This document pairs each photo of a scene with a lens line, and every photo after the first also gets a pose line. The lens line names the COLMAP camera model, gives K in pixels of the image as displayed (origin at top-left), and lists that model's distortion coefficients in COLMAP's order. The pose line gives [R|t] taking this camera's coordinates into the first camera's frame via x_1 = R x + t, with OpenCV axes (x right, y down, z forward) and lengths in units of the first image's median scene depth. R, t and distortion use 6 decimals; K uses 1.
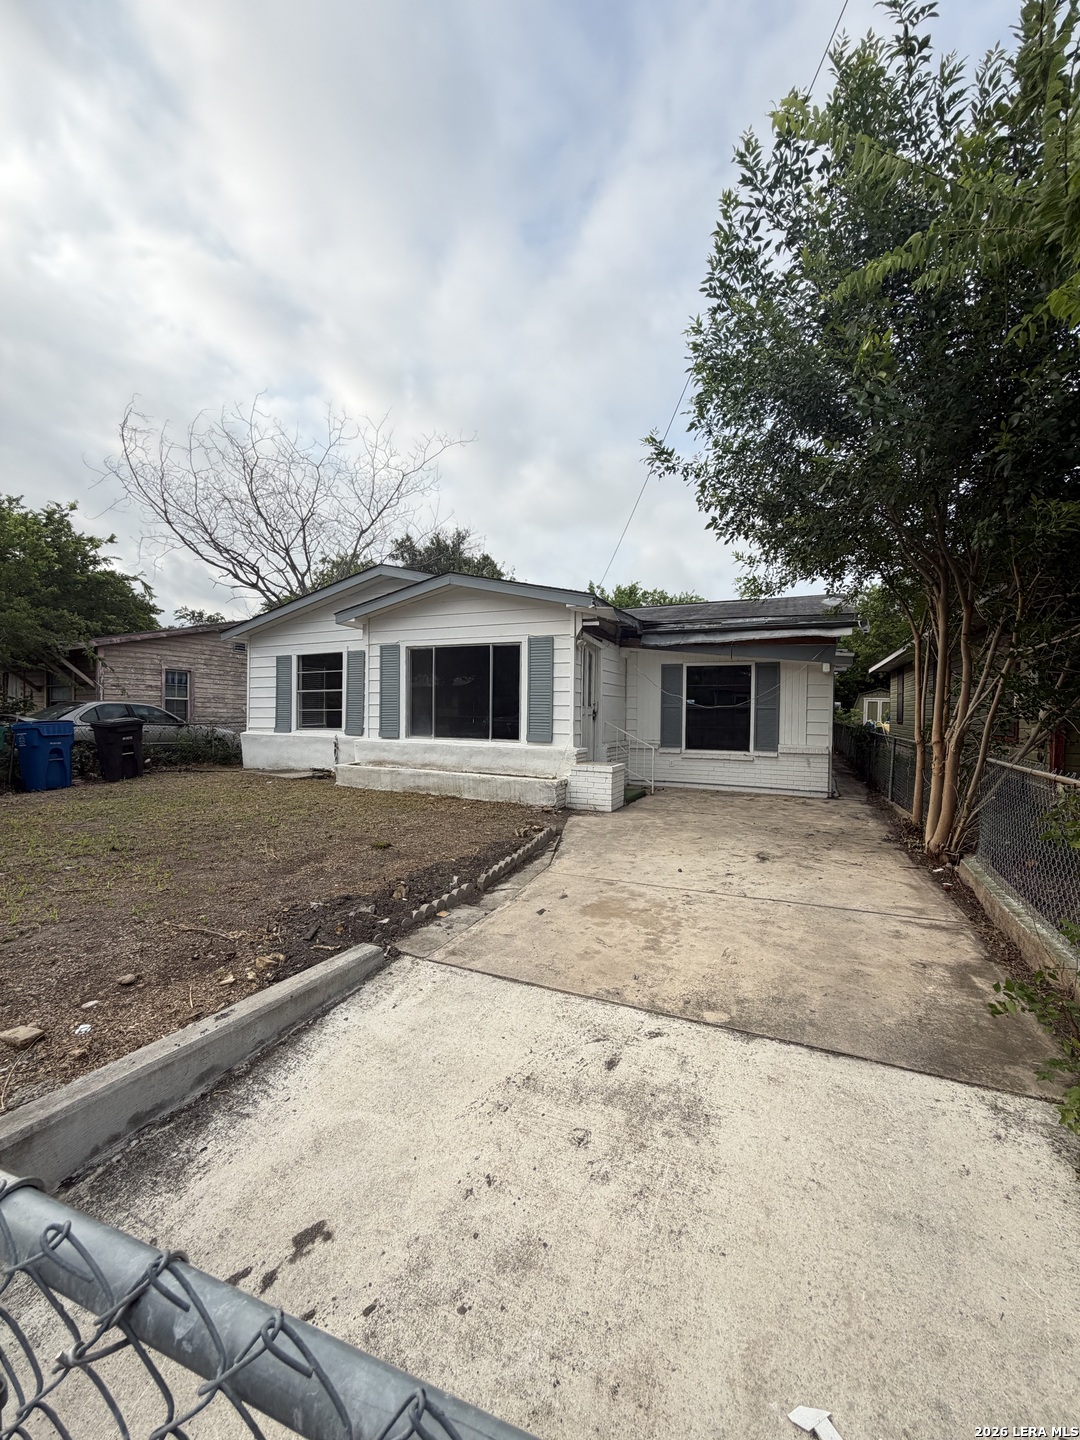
lens RADIAL K [[575.8, 0, 537.5], [0, 575.8, 715.1], [0, 0, 1]] dist [0.000106, 0.000149]
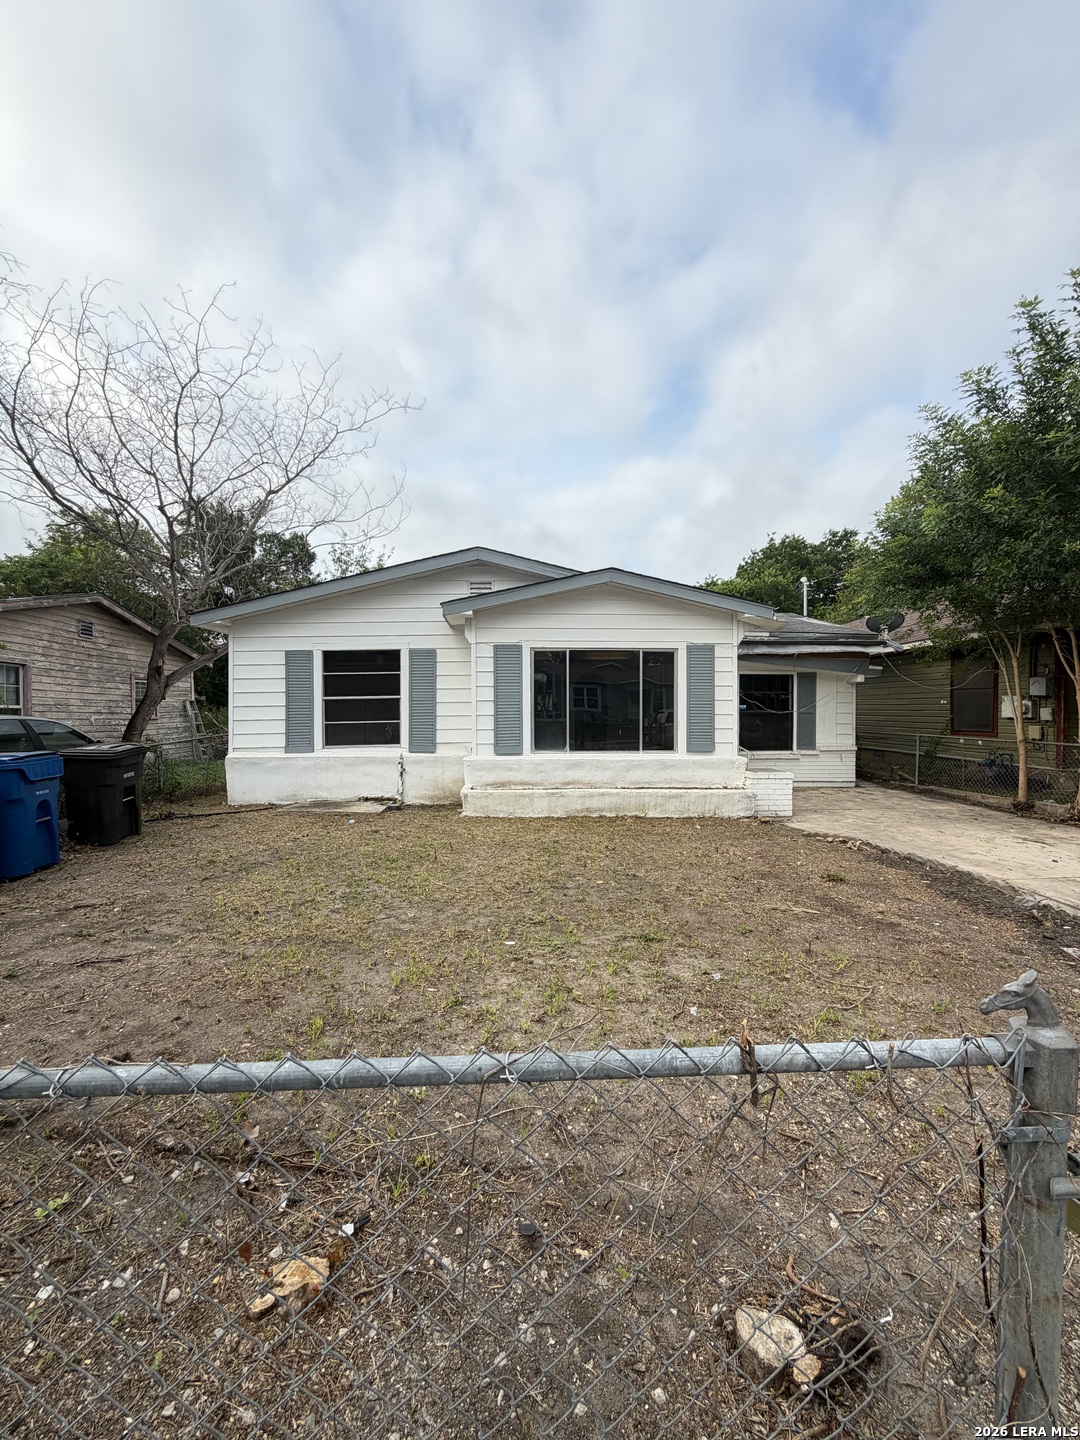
lens RADIAL K [[575.8, 0, 537.5], [0, 575.8, 715.1], [0, 0, 1]] dist [0.000106, 0.000149]
pose [[0.887929, -0.017931, 0.459631, -0.627549], [0.014752, 0.999836, 0.010508, -0.027441], [-0.459744, -0.002550, 0.888048, 0.233341]]
